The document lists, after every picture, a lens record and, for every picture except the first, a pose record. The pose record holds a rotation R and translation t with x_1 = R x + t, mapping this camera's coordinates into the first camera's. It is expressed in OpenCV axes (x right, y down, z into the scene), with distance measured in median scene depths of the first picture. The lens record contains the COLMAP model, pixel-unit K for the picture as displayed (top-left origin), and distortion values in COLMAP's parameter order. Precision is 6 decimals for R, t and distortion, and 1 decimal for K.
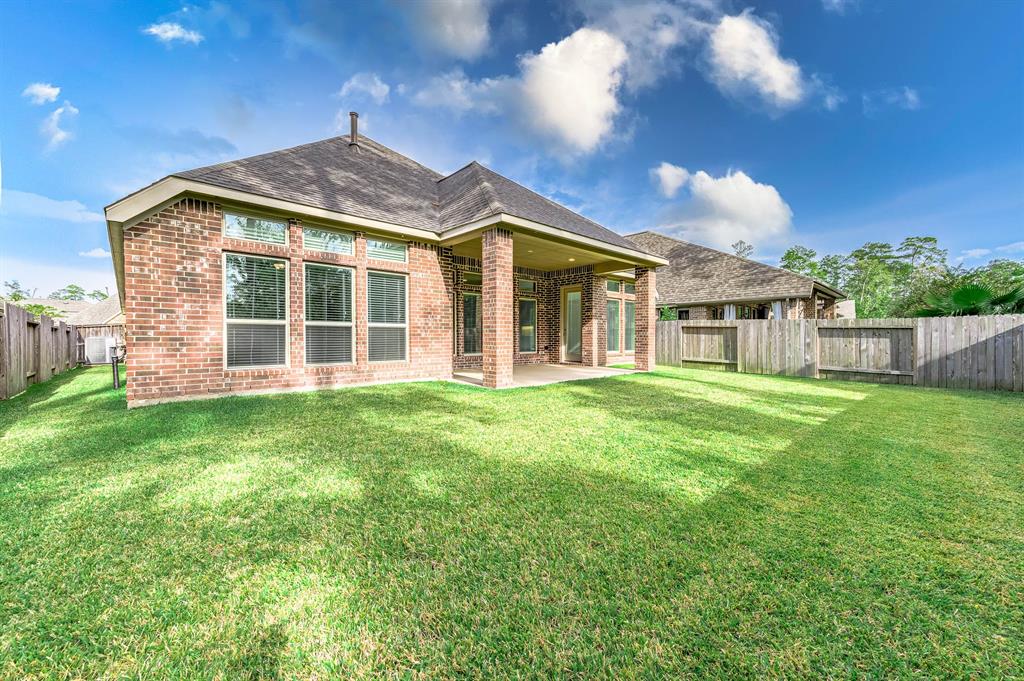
lens RADIAL K [[405.9, 0, 510.8], [0, 405.9, 341.4], [0, 0, 1]] dist [0.005396, 0.000256]
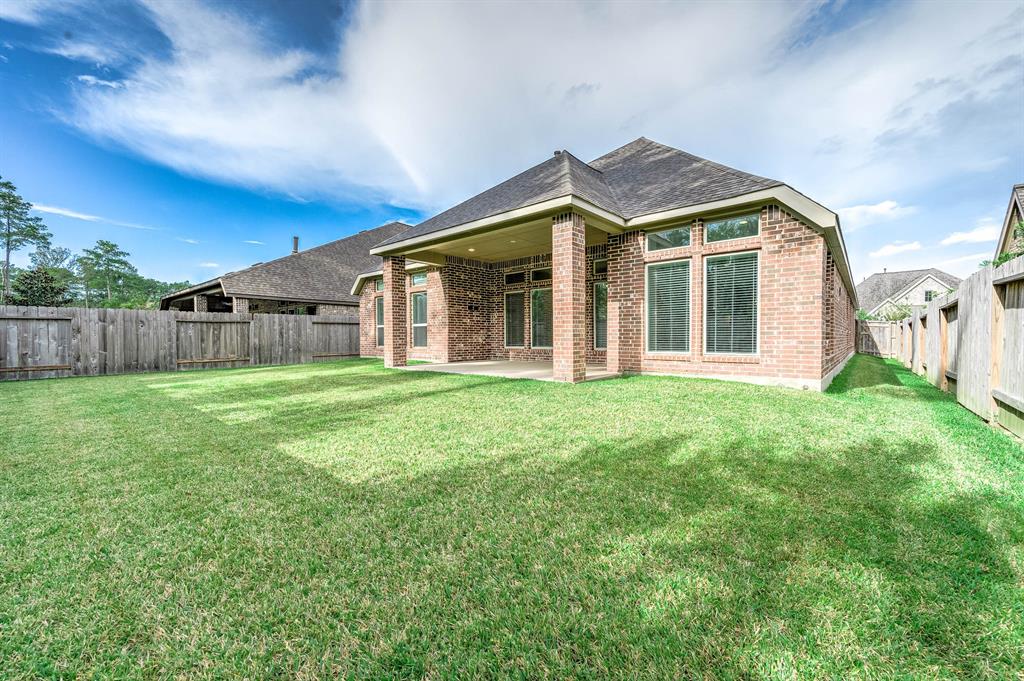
lens RADIAL K [[405.9, 0, 510.6], [0, 405.9, 344.1], [0, 0, 1]] dist [0.005396, 0.000256]
pose [[0.093830, 0.021312, -0.995360, 0.831541], [0.000024, 0.999771, 0.021408, 0.001099], [0.995588, -0.002032, 0.093808, 0.740060]]
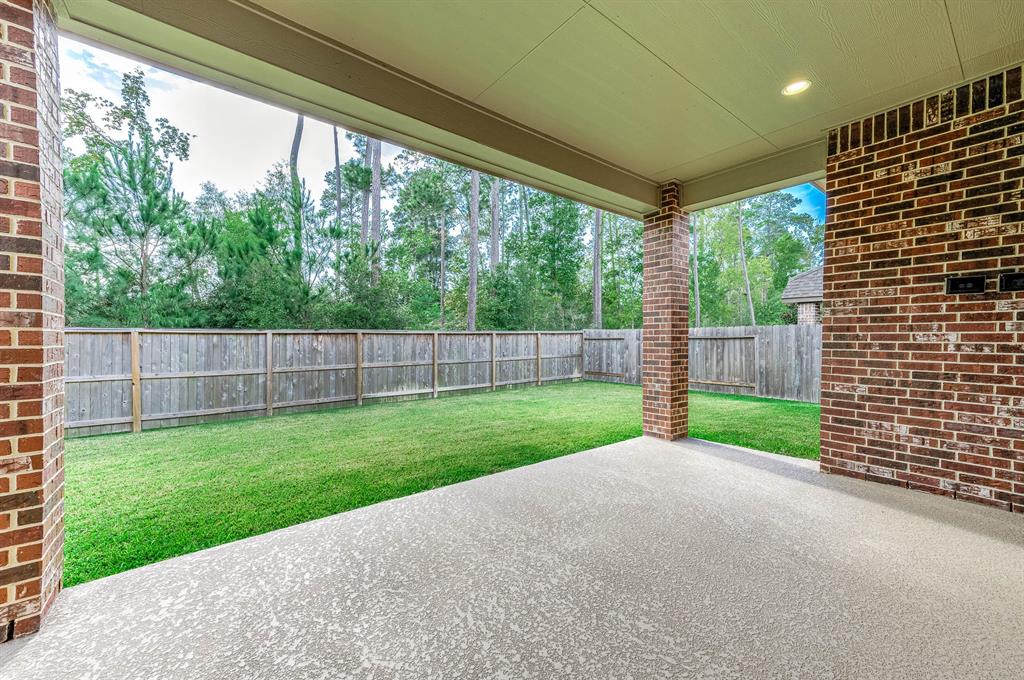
lens RADIAL K [[405.9, 0, 515.8], [0, 405.9, 344.8], [0, 0, 1]] dist [0.005396, 0.000256]
pose [[-0.995952, 0.000781, 0.089886, 0.106328], [0.002429, 0.999831, 0.018225, -0.034151], [-0.089856, 0.018369, -0.995785, 0.993737]]
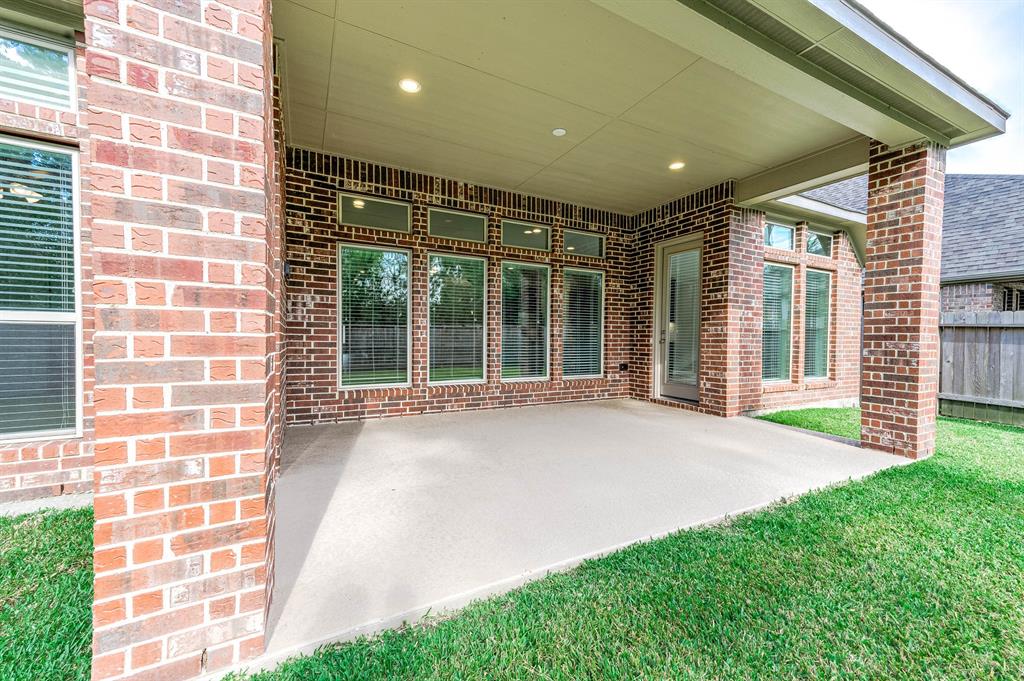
lens RADIAL K [[405.9, 0, 508.0], [0, 405.9, 345.2], [0, 0, 1]] dist [0.005396, 0.000256]
pose [[0.962915, 0.016917, -0.269274, 0.089040], [-0.013684, 0.999810, 0.013879, -0.017093], [0.269458, -0.009680, 0.962964, 0.496168]]
